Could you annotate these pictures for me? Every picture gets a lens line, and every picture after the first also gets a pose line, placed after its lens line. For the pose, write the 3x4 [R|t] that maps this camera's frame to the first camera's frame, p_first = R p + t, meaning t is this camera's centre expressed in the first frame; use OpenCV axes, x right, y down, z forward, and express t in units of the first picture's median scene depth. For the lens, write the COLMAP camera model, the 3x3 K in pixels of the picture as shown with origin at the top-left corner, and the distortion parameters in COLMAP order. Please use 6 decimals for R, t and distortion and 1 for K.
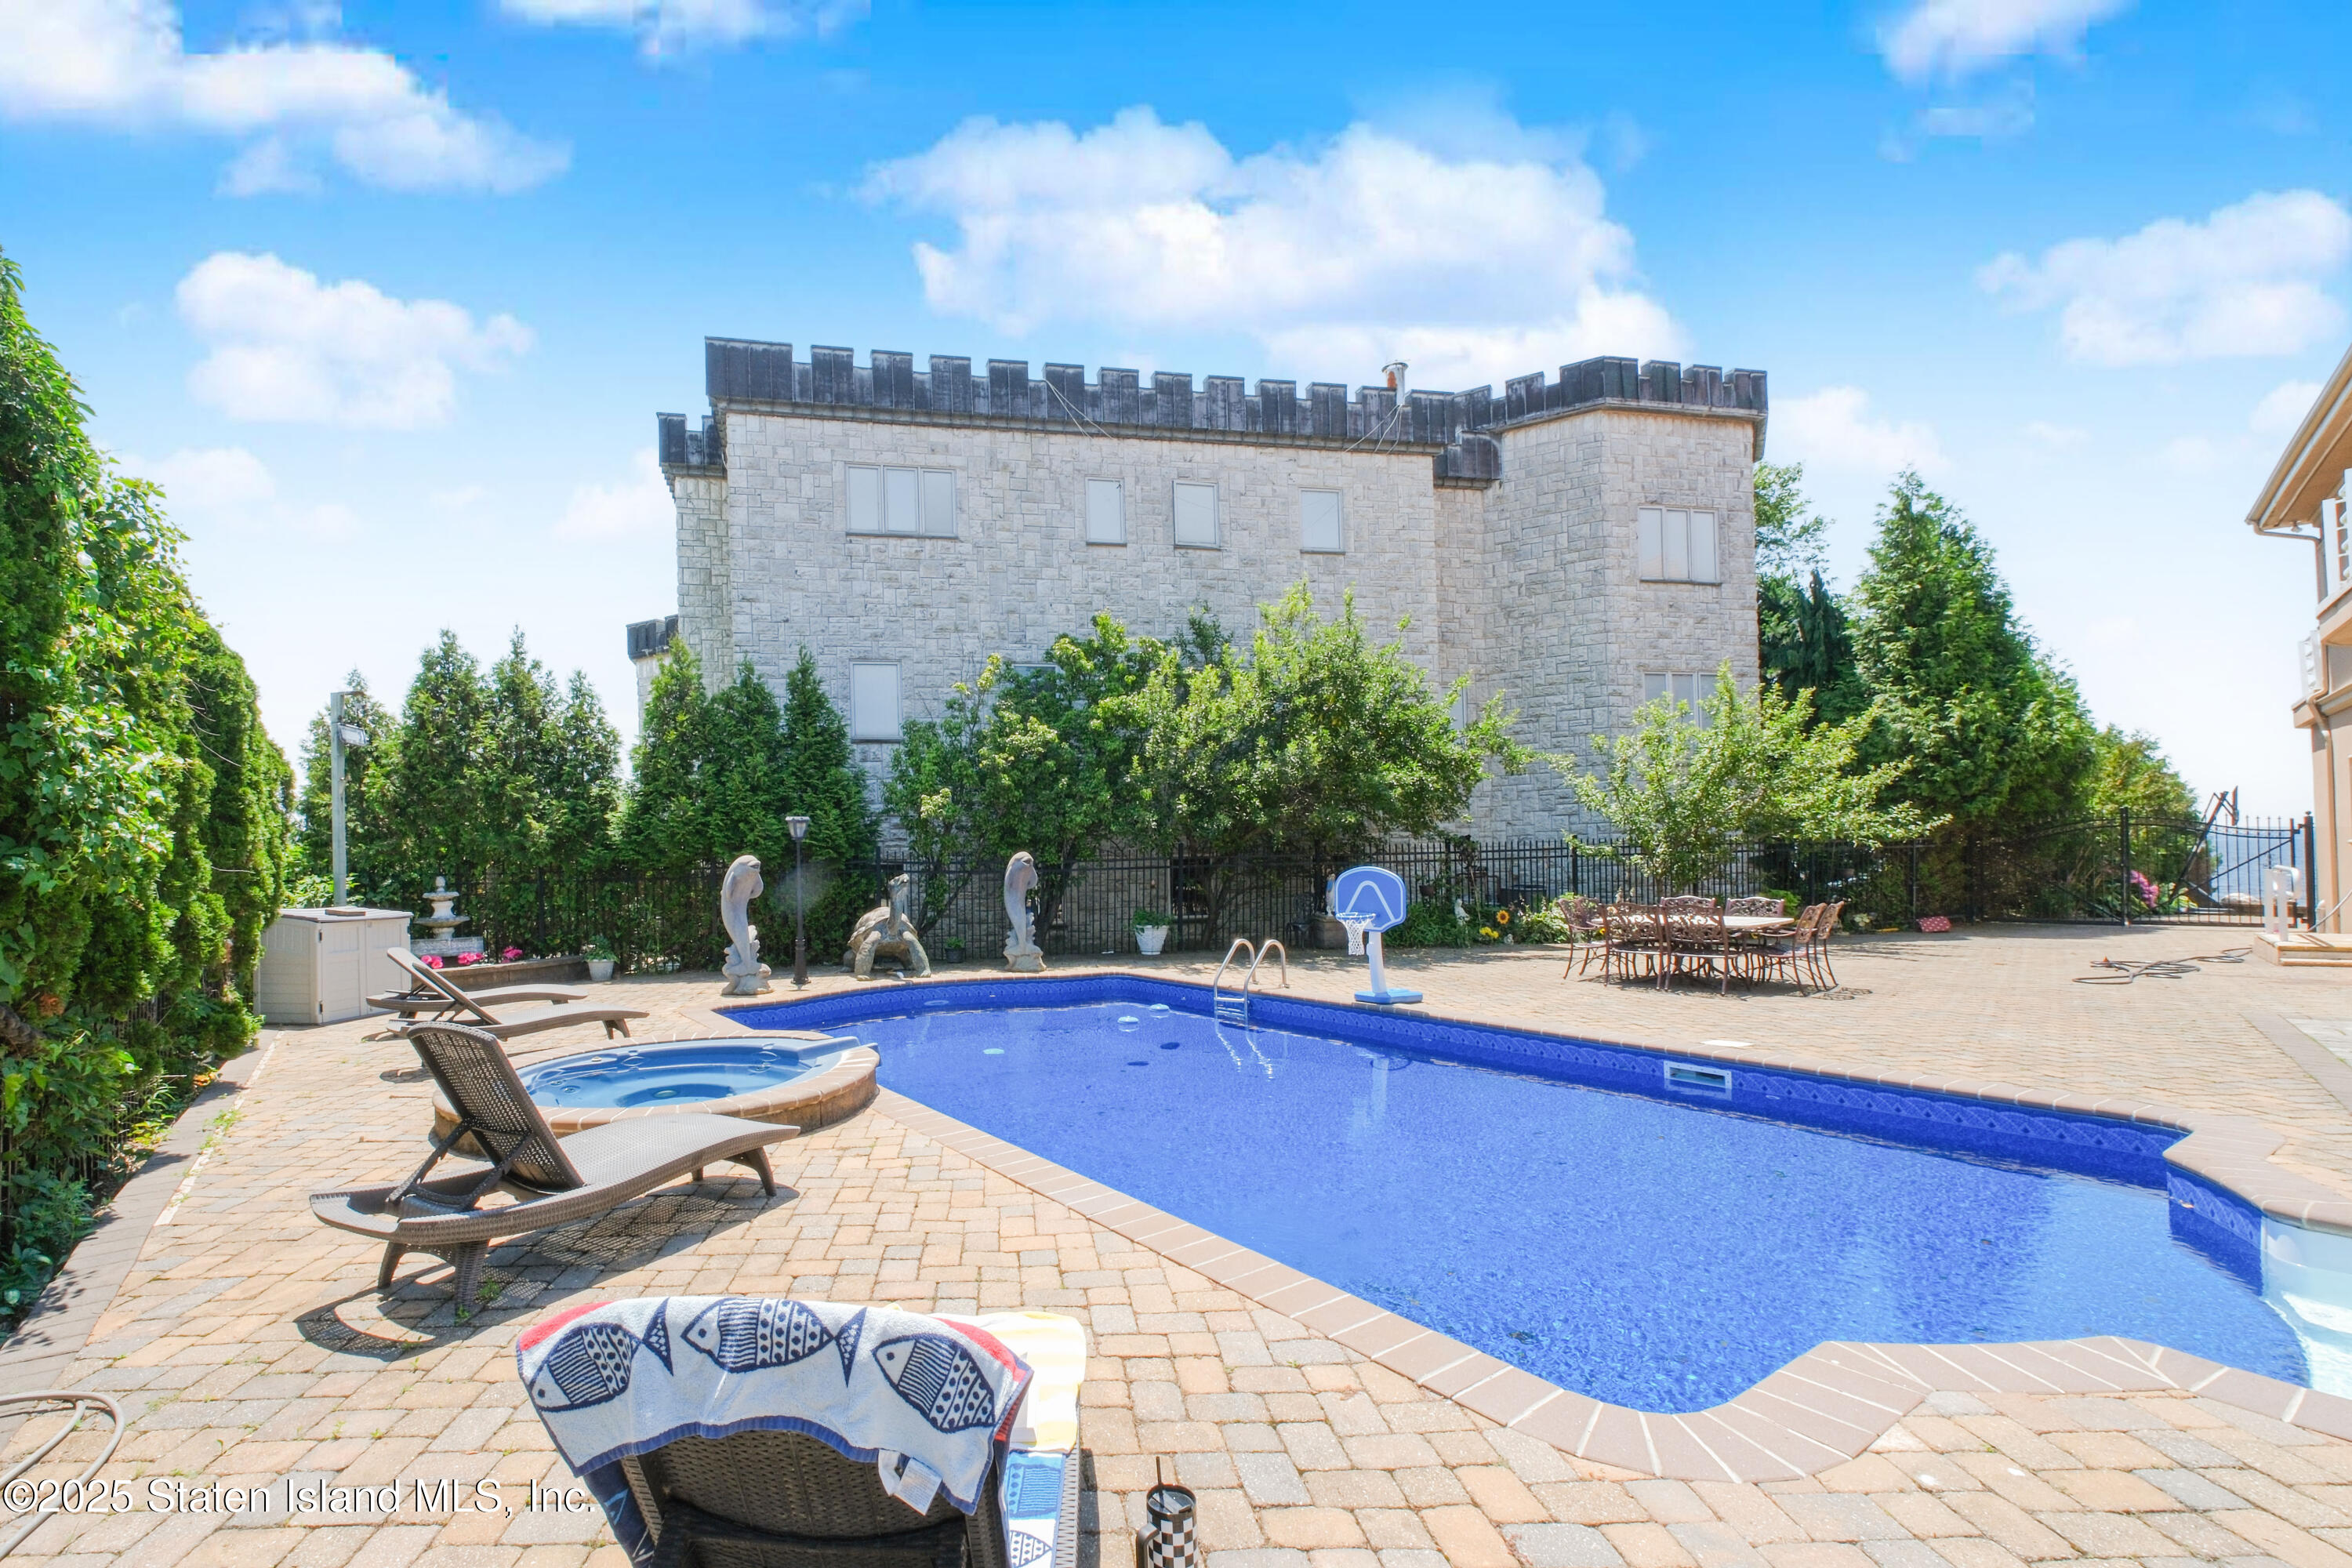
lens RADIAL K [[1011.6, 0, 1069.5], [0, 1011.6, 858.8], [0, 0, 1]] dist [0.004897, -0.000775]
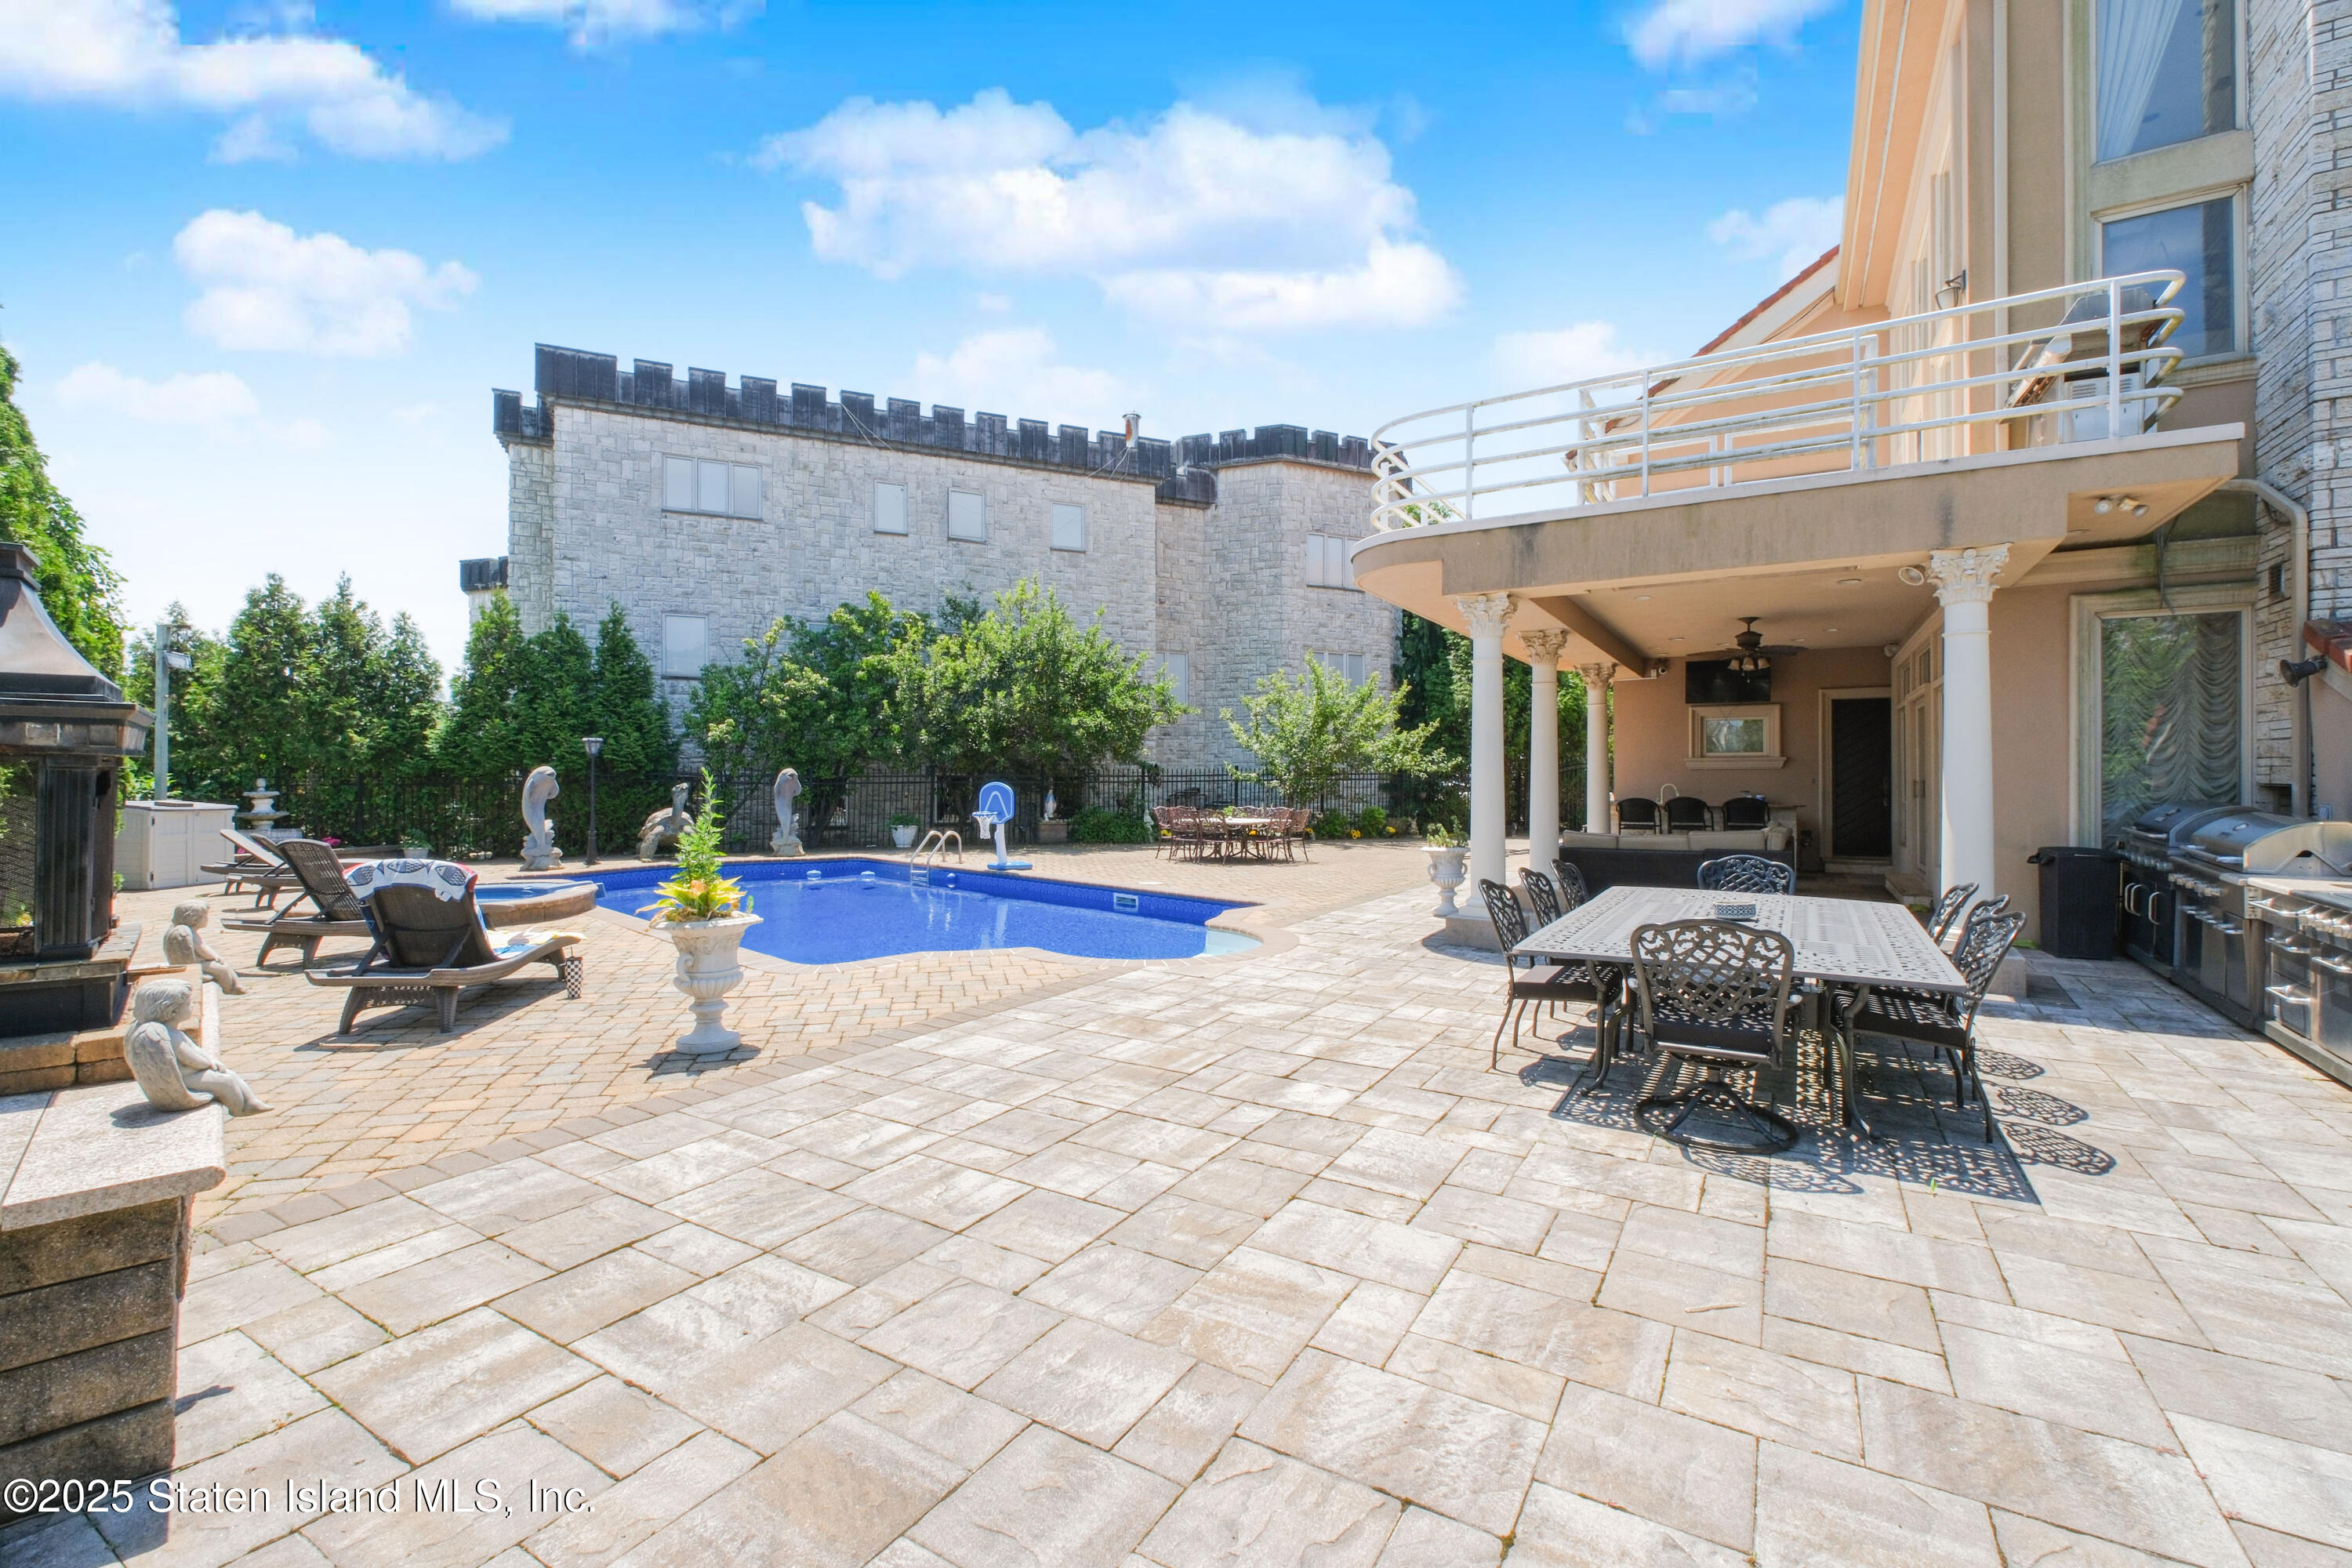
lens RADIAL K [[967.7, 0, 1238.1], [0, 967.7, 777.0], [0, 0, 1]] dist [0.001976, -0.000776]
pose [[0.969598, 0.019135, 0.243955, 0.179623], [-0.017178, 0.999801, -0.010147, 0.005720], [-0.244101, 0.005648, 0.969733, -0.320910]]
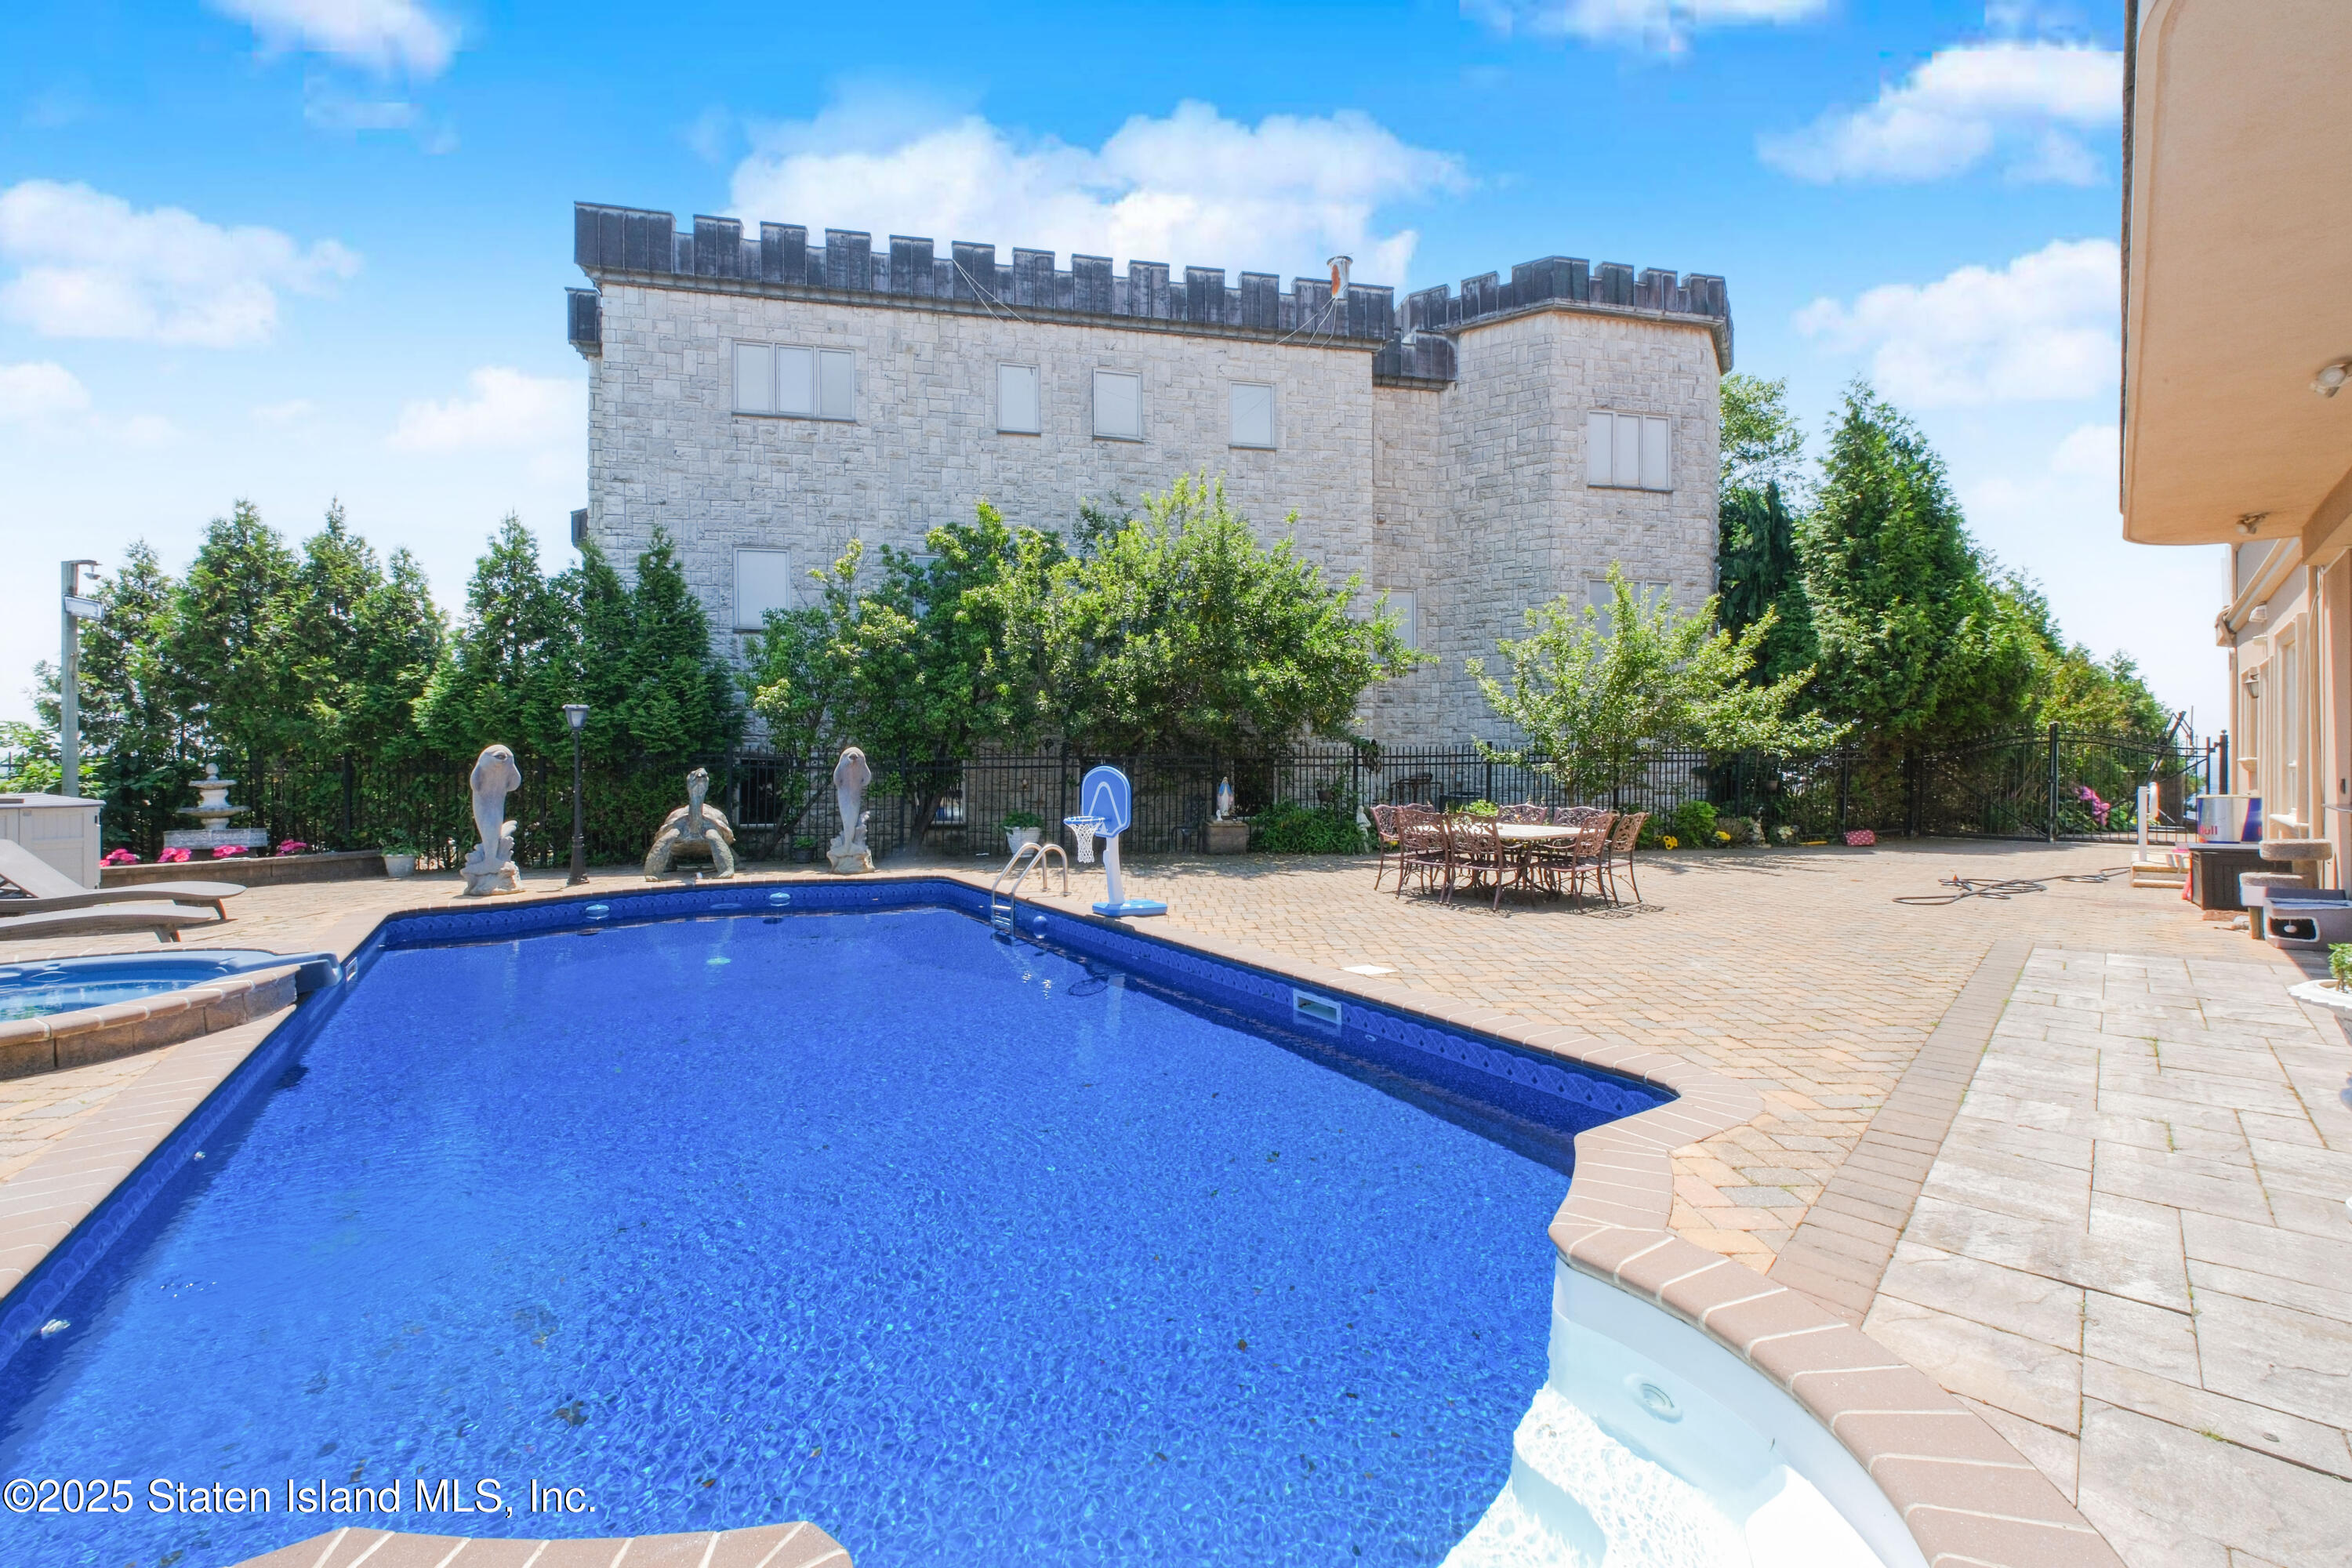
lens RADIAL K [[967.7, 0, 1208.6], [0, 967.7, 773.6], [0, 0, 1]] dist [0.001976, -0.000776]
pose [[0.999737, 0.015999, 0.016402, 0.218690], [-0.016156, 0.999825, 0.009461, 0.002986], [-0.016248, -0.009724, 0.999821, 0.073780]]
